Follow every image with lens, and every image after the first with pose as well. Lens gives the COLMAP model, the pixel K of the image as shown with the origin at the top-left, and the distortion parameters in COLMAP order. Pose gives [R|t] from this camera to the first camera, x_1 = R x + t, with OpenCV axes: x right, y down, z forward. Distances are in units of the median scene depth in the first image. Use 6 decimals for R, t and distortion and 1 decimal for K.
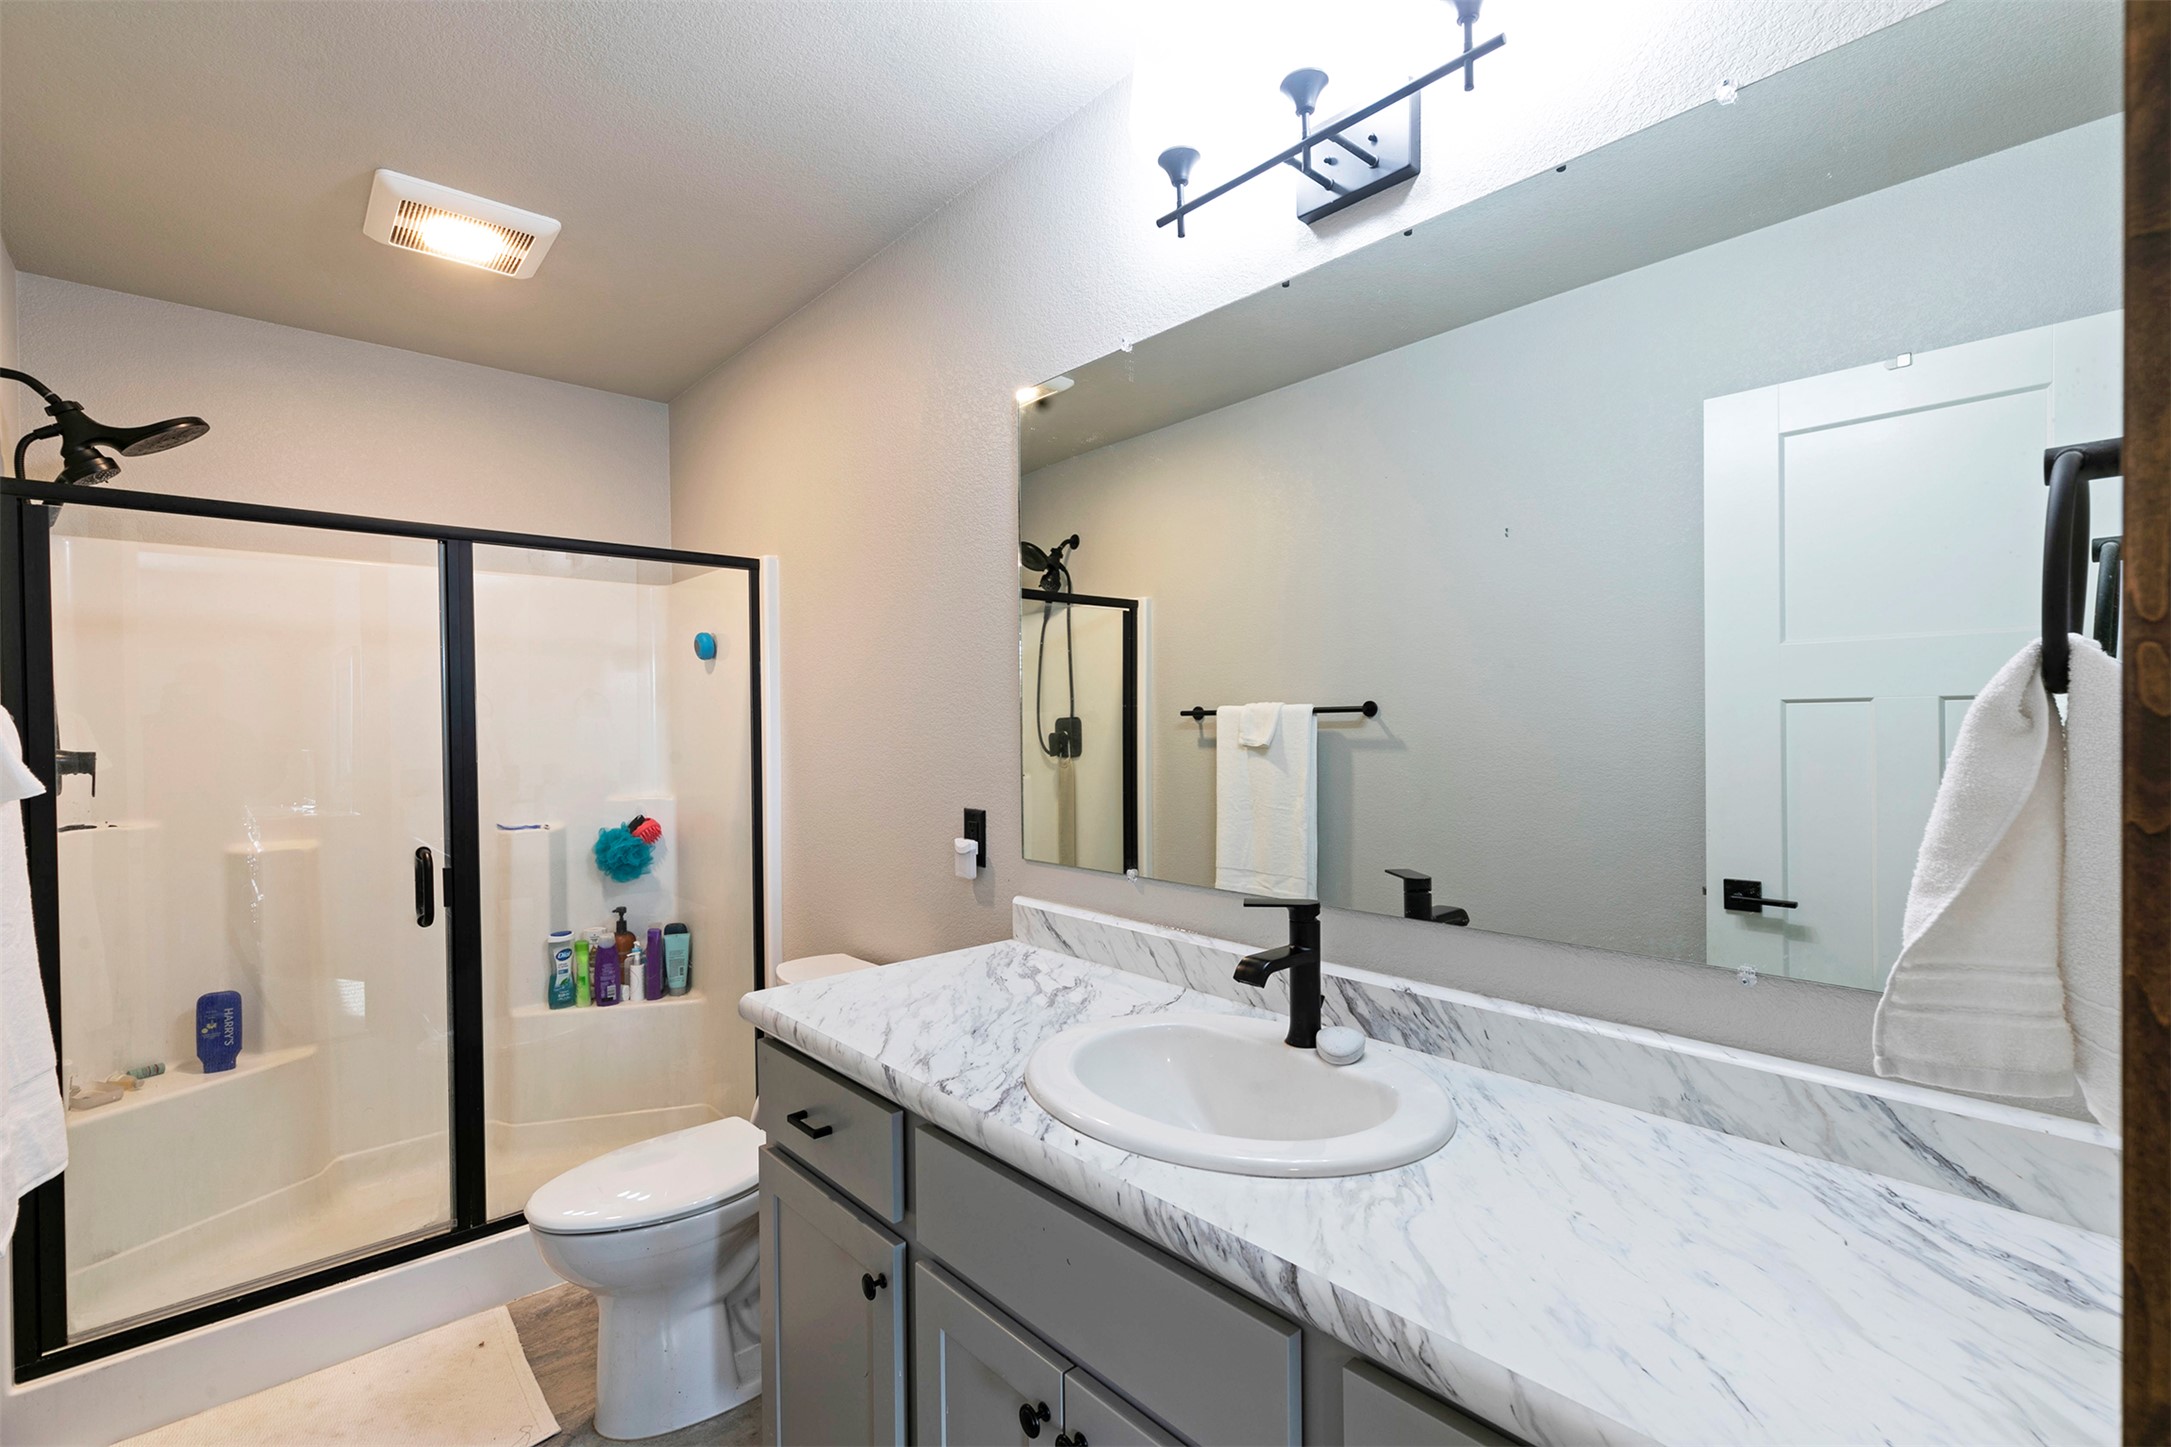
lens RADIAL K [[993.8, 0, 1094.9], [0, 993.8, 734.2], [0, 0, 1]] dist [0.010351, 0.000039]
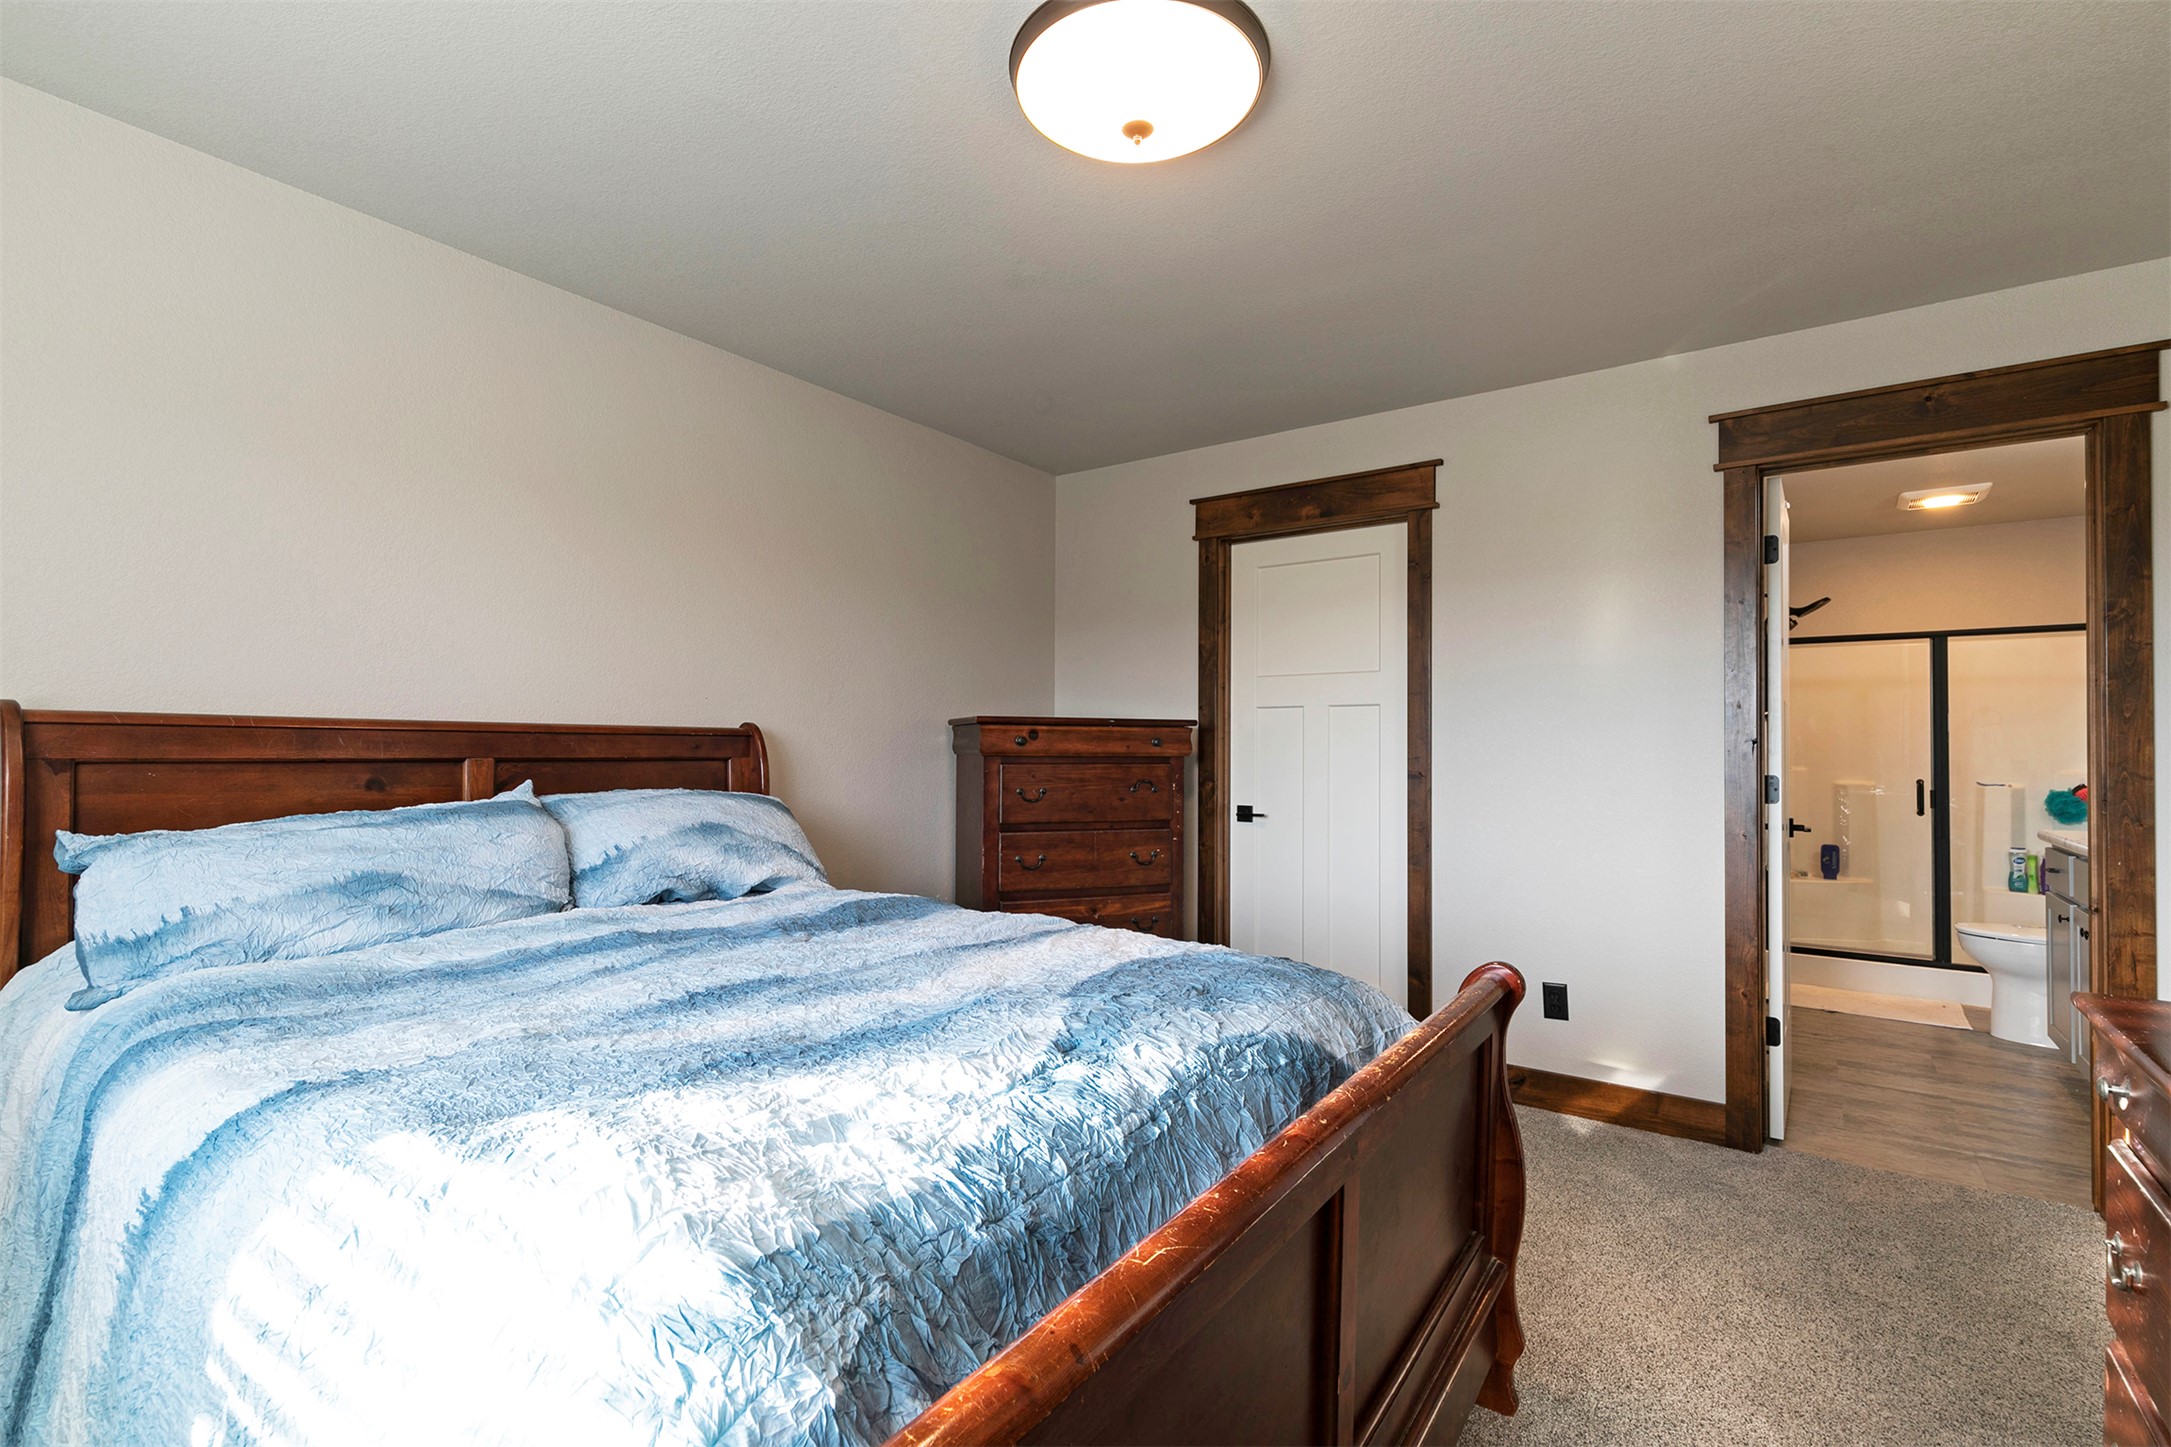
lens RADIAL K [[993.8, 0, 1092.9], [0, 993.8, 724.3], [0, 0, 1]] dist [0.010351, 0.000039]
pose [[0.227843, -0.005342, -0.973683, 0.557877], [-0.020454, 0.999738, -0.010271, 0.027544], [0.973483, 0.022256, 0.227674, -0.672658]]
